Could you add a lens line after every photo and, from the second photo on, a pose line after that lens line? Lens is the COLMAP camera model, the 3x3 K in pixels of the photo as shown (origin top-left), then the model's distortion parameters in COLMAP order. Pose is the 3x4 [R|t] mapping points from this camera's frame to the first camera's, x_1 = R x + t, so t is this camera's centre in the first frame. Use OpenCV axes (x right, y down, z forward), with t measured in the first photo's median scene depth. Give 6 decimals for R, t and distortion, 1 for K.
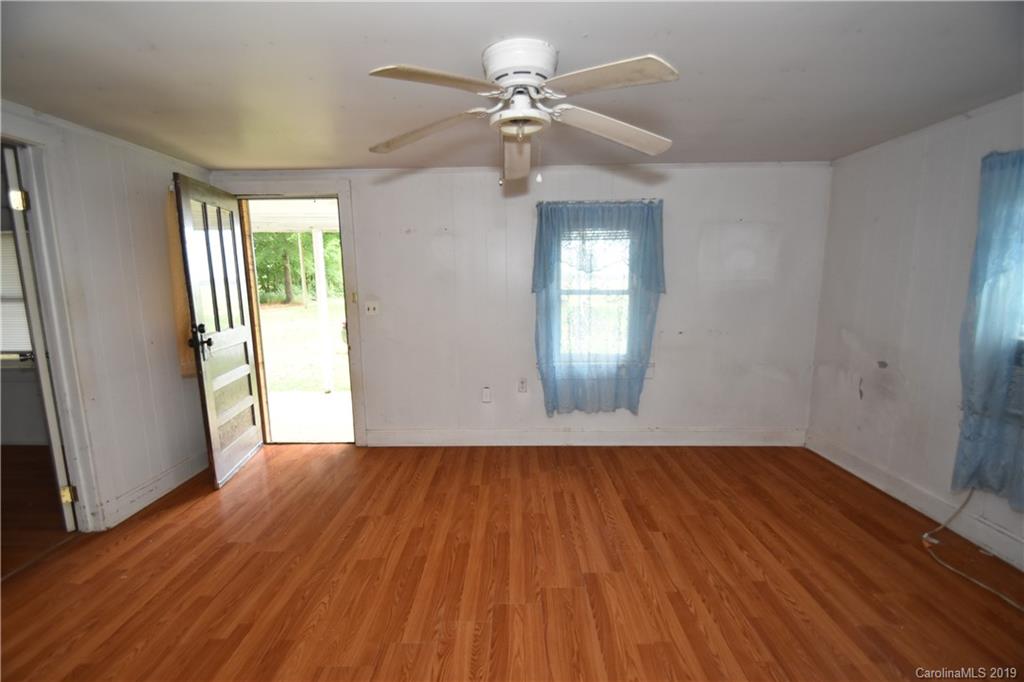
lens RADIAL K [[446.2, 0, 503.3], [0, 446.2, 347.8], [0, 0, 1]] dist [-0.013094, -0.005108]
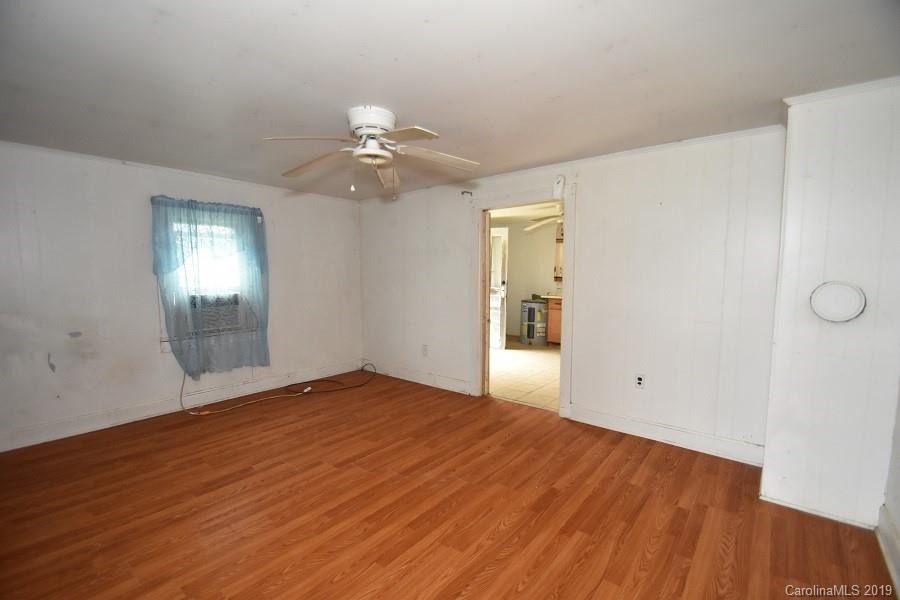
lens RADIAL K [[392.2, 0, 445.6], [0, 392.2, 303.6], [0, 0, 1]] dist [-0.013094, -0.005108]
pose [[-0.785264, -0.038846, 0.617941, -0.811803], [0.096771, 0.978064, 0.184460, -0.194527], [-0.611551, 0.204649, -0.764280, 1.591068]]
